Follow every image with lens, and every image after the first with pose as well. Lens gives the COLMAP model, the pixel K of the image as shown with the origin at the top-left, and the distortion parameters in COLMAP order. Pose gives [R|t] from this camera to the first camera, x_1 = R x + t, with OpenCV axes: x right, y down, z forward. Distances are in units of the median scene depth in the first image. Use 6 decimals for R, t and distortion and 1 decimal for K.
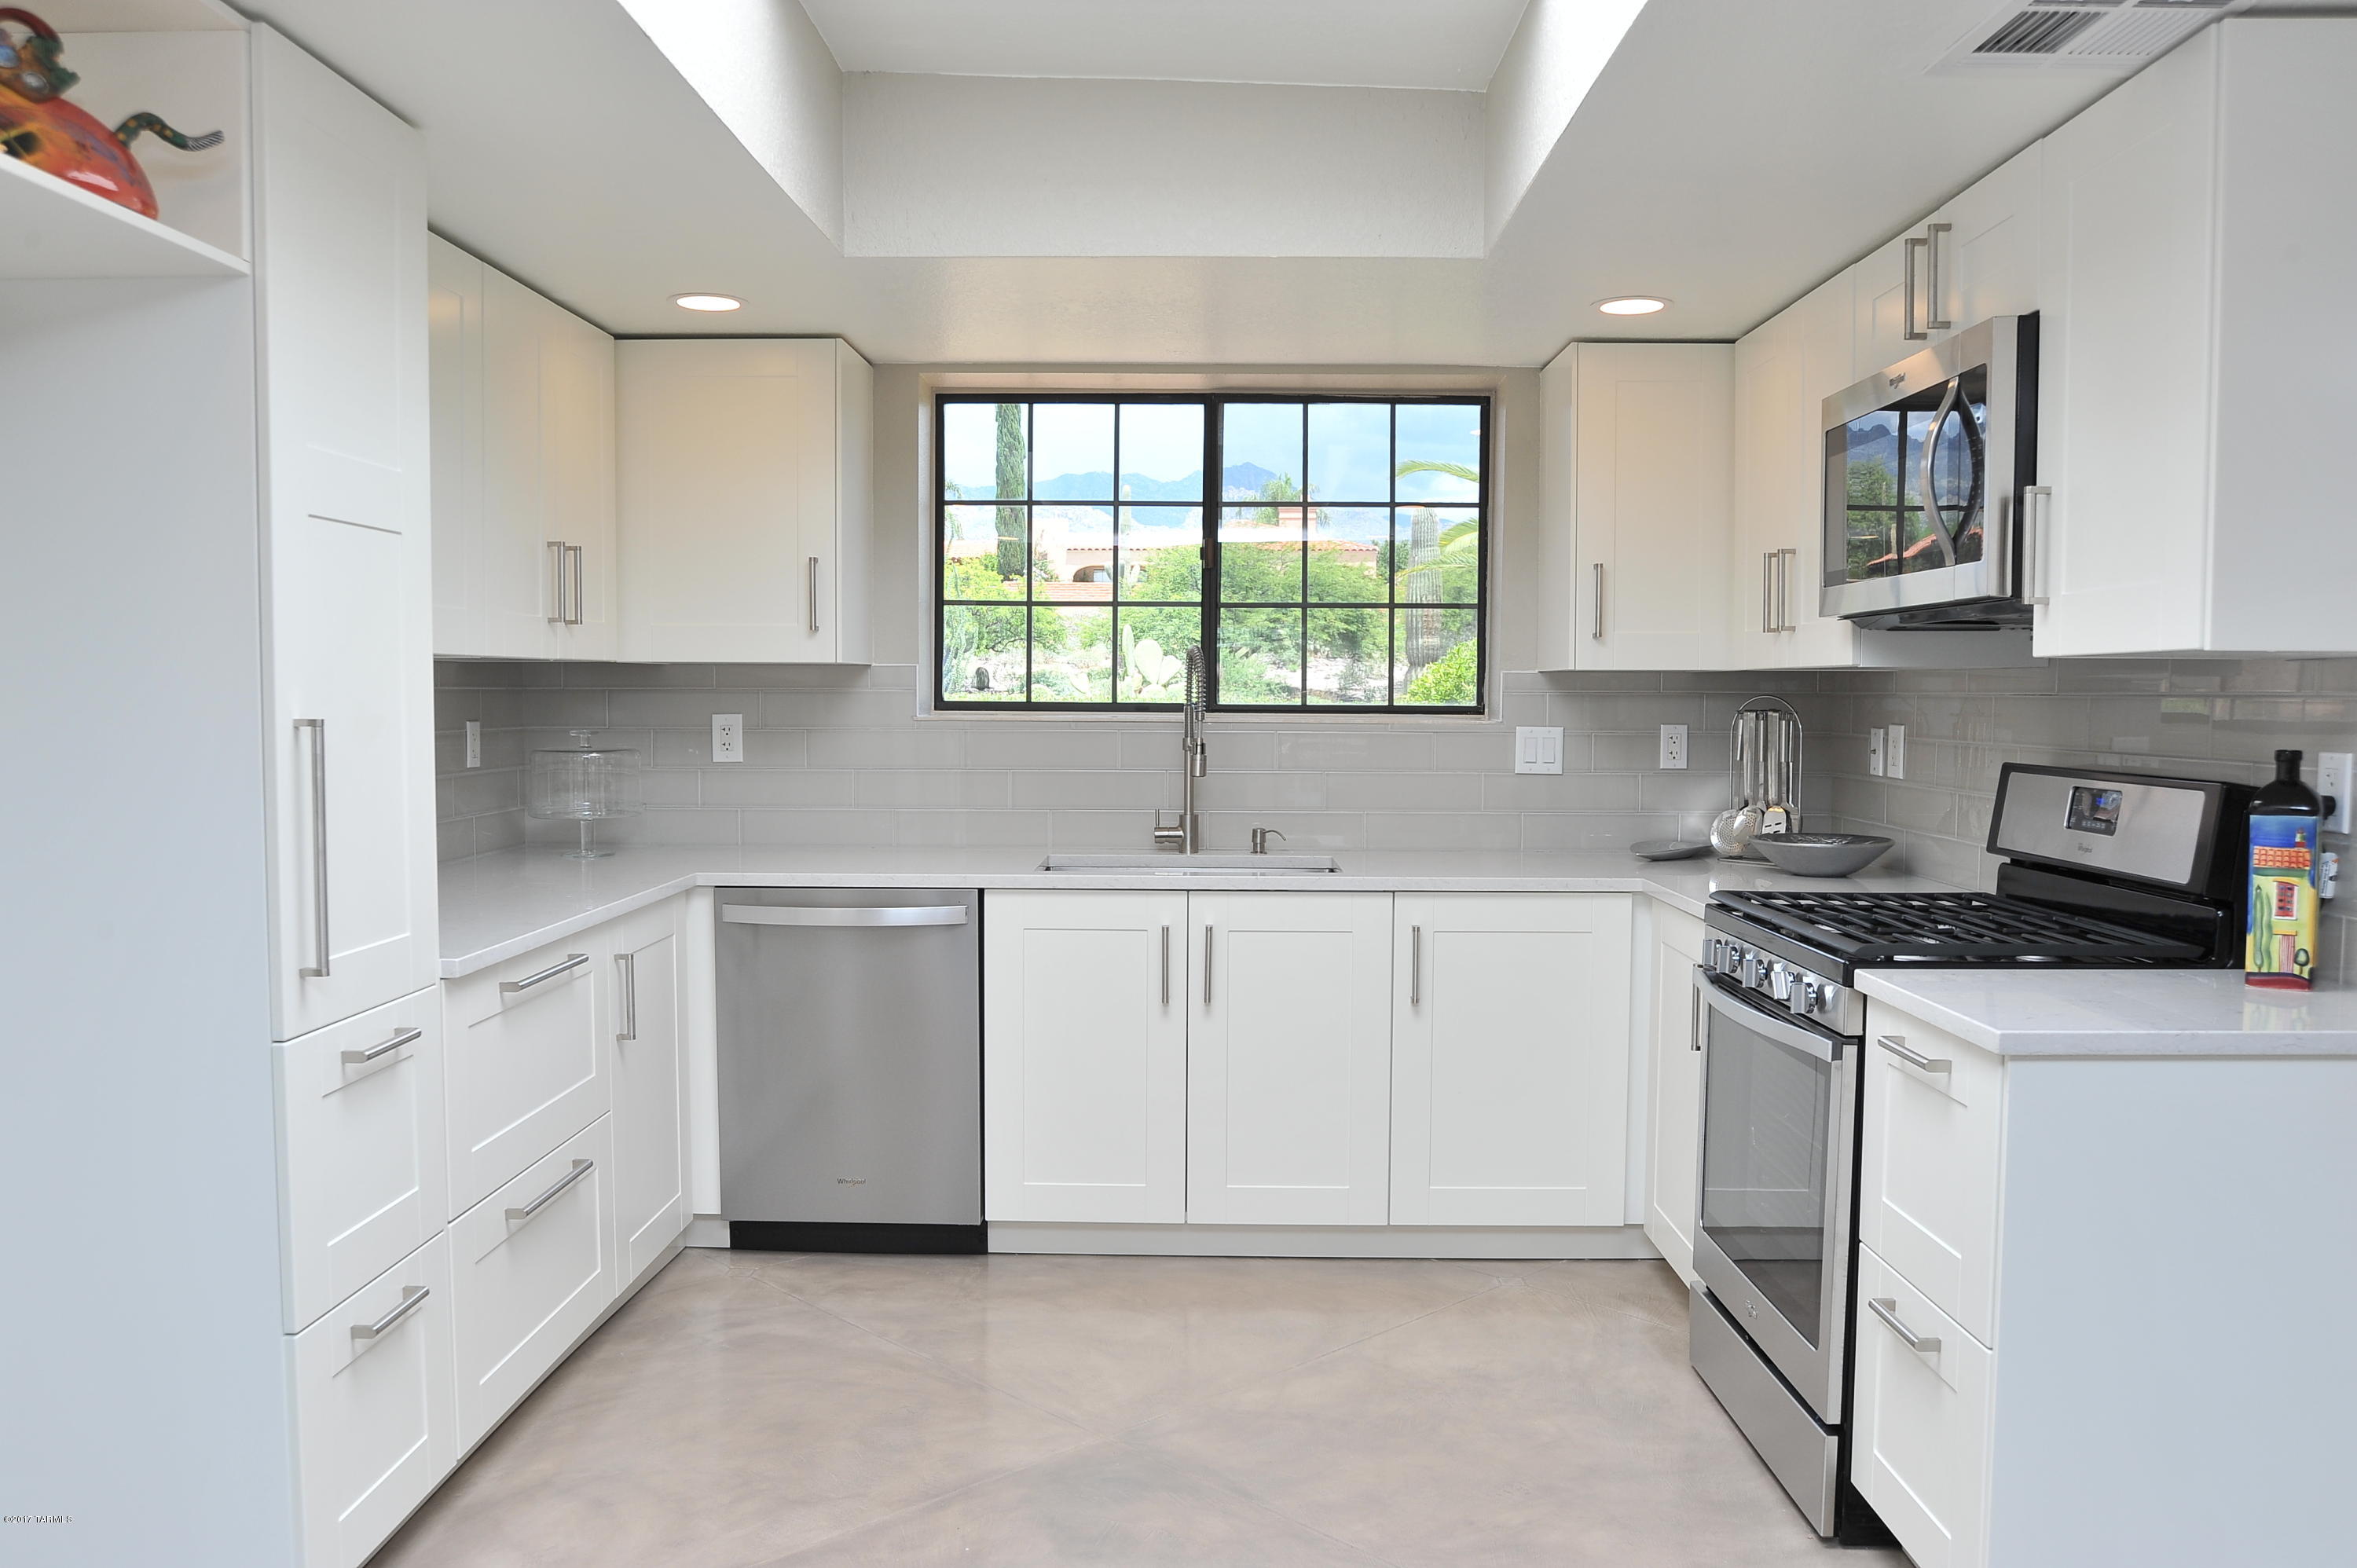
lens RADIAL K [[1767.1, 0, 1187.2], [0, 1767.1, 798.6], [0, 0, 1]] dist [-0.040328, -0.006030]
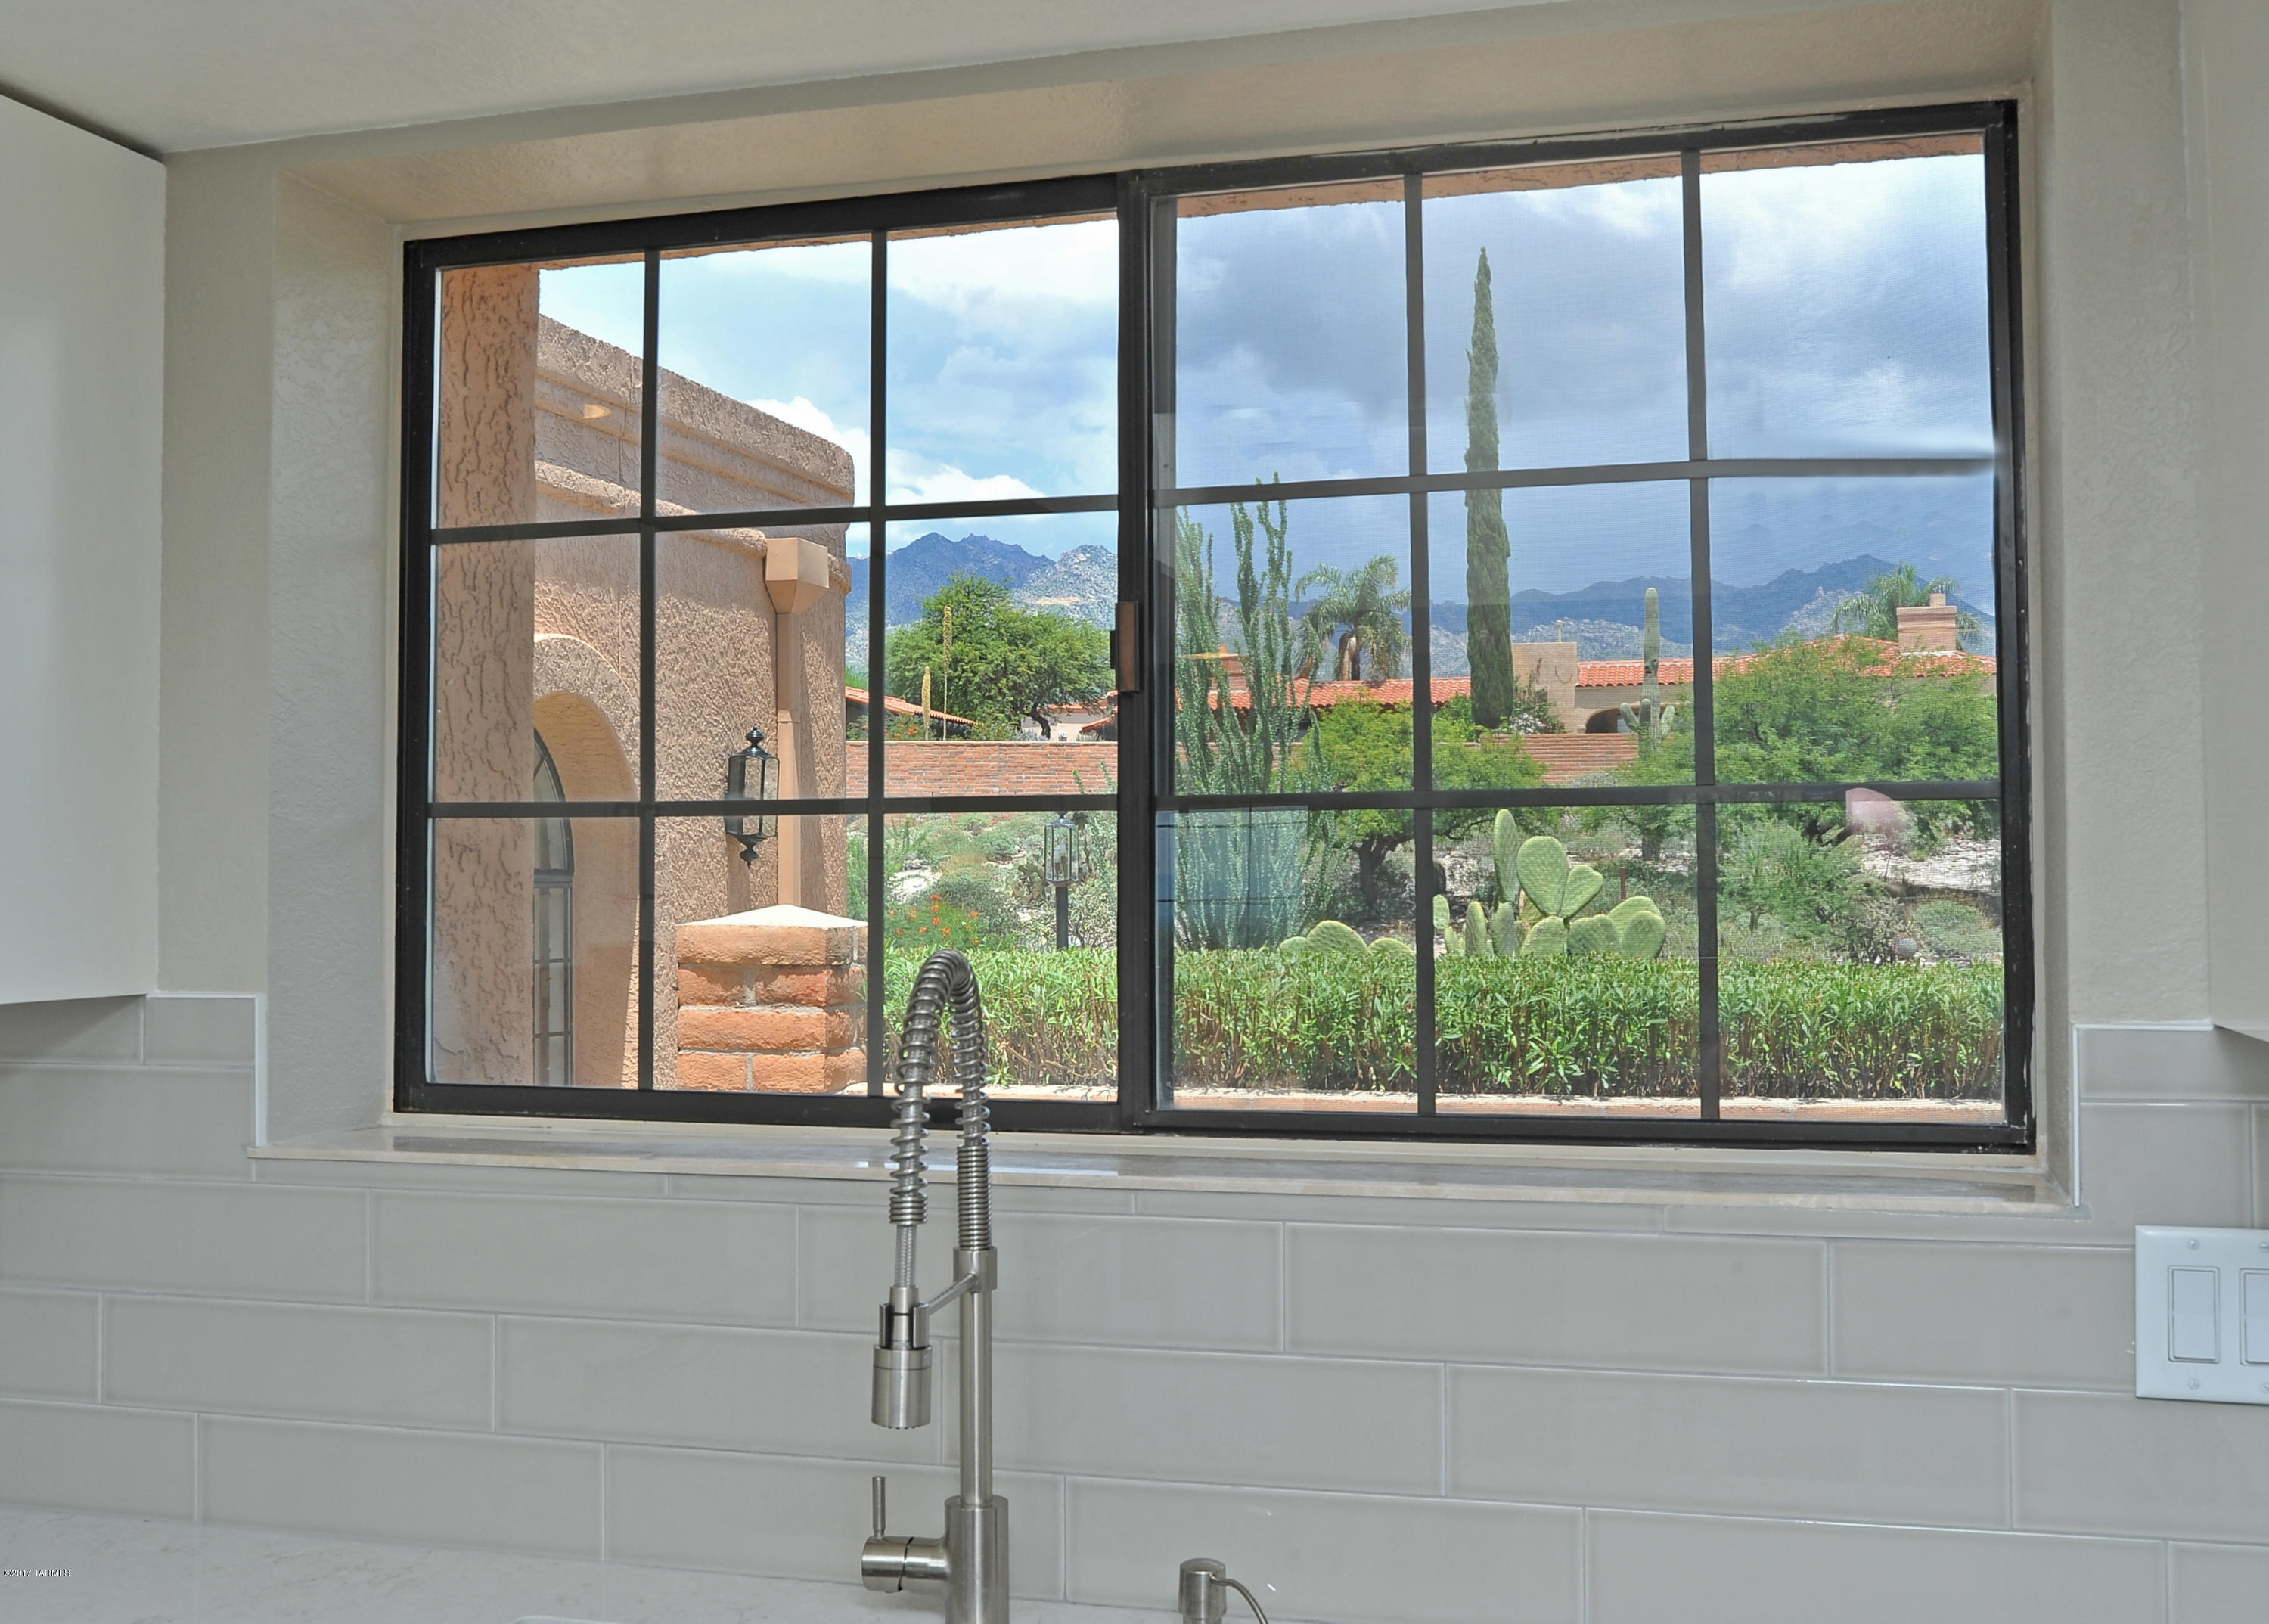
lens RADIAL K [[2409.4, 0, 1114.6], [0, 2409.4, 799.3], [0, 0, 1]] dist [-0.021723, 0.000000]
pose [[0.962738, -0.015503, -0.269991, 0.152736], [-0.010390, 0.995498, -0.094209, -0.080338], [0.270236, 0.093504, 0.958243, 0.665632]]
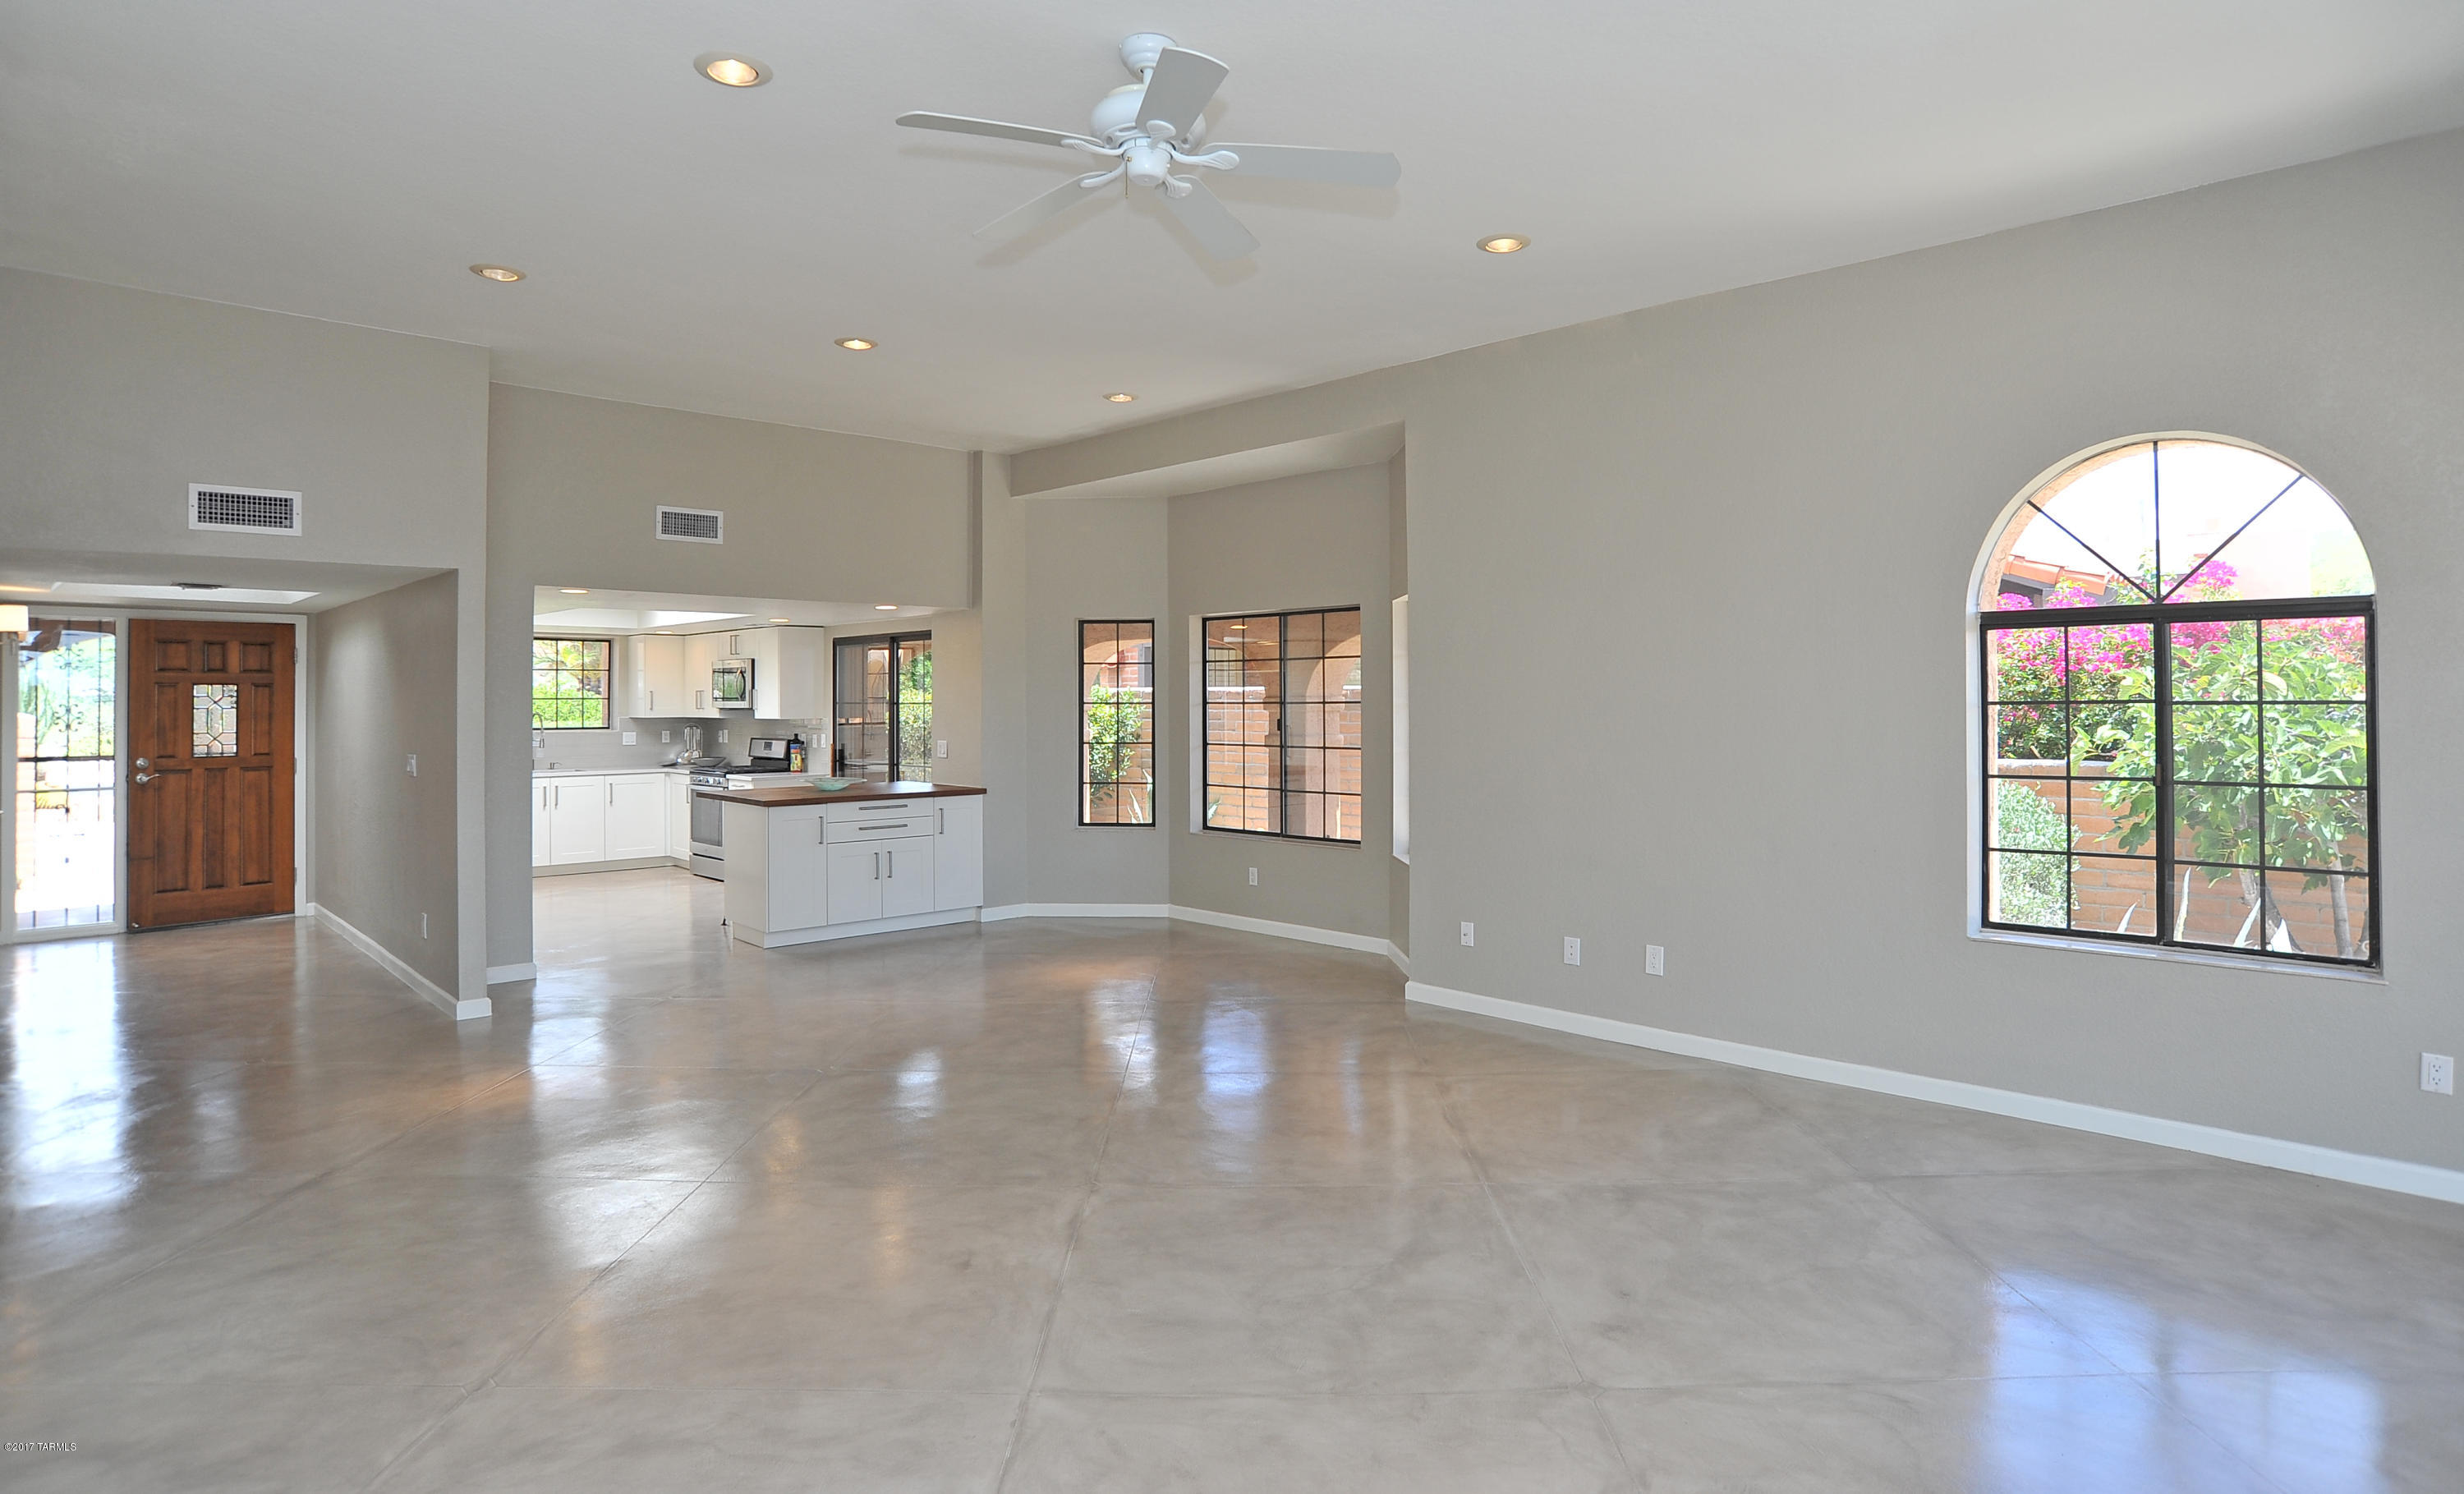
lens RADIAL K [[1264.9, 0, 1194.2], [0, 1264.9, 681.4], [0, 0, 1]] dist [-0.047959, 0.017272]
pose [[0.716144, 0.002659, 0.697947, -0.872794], [0.048478, 0.997388, -0.053542, 0.056912], [-0.696266, 0.072179, 0.714145, -1.891767]]
